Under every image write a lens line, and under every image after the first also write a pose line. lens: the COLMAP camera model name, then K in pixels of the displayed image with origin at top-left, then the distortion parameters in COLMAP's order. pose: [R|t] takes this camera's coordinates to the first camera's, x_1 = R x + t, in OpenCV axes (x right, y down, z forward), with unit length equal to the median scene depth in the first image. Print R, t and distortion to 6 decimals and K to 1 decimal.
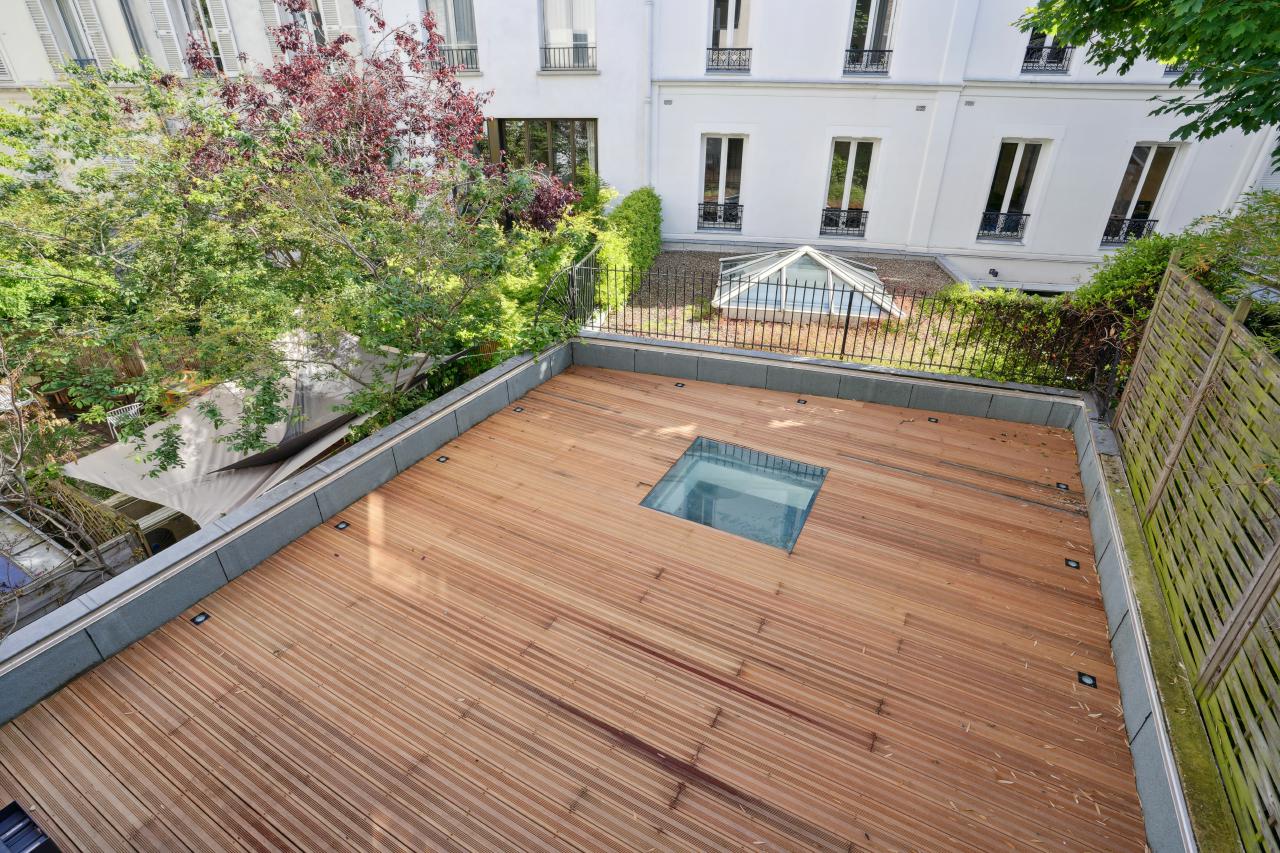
lens RADIAL K [[614.4, 0, 640.0], [0, 614.4, 426.5], [0, 0, 1]] dist [-0.039602, 0.000065]
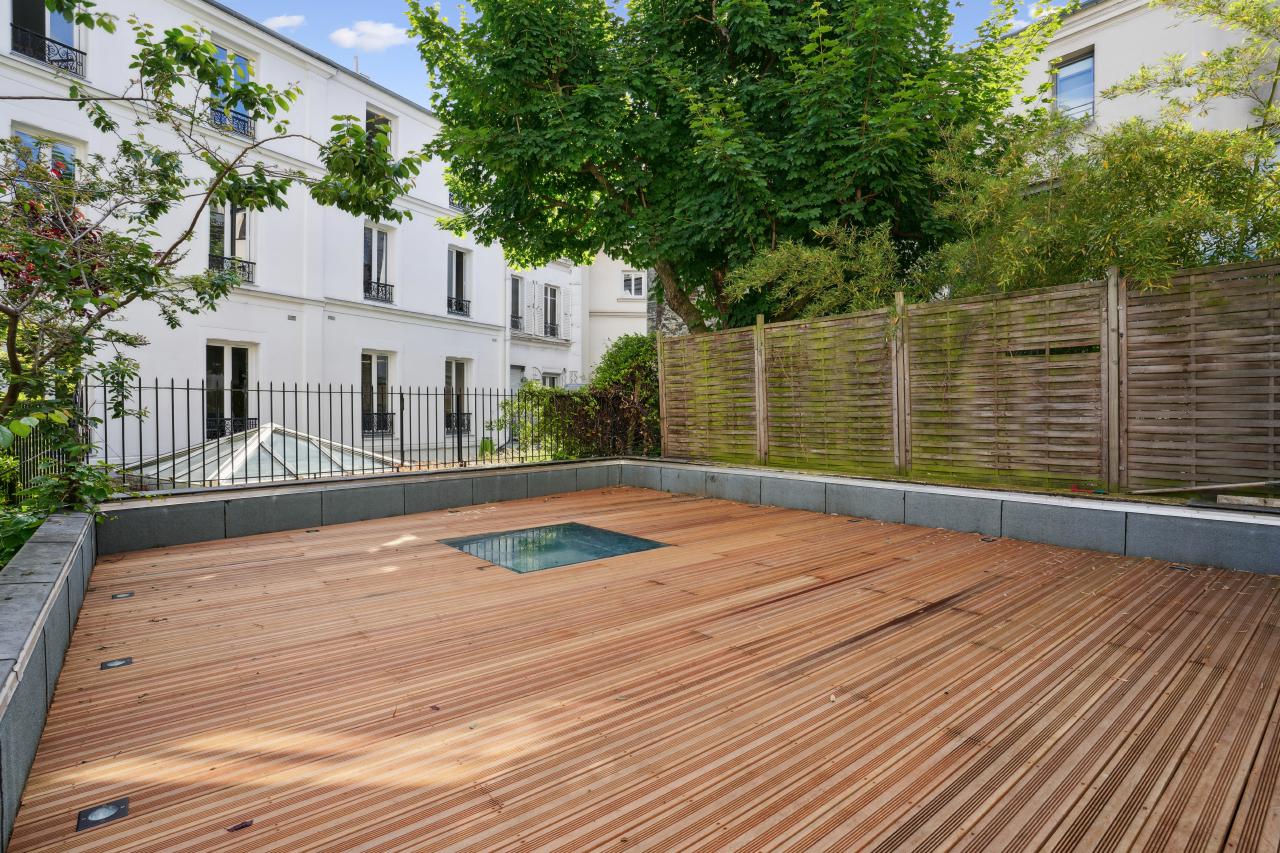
lens RADIAL K [[614.4, 0, 640.0], [0, 614.4, 426.5], [0, 0, 1]] dist [-0.039602, 0.000065]
pose [[0.379211, -0.029569, 0.924838, -0.901480], [0.451833, 0.878145, -0.157188, 0.223934], [-0.807494, 0.477479, 0.346362, 0.815197]]
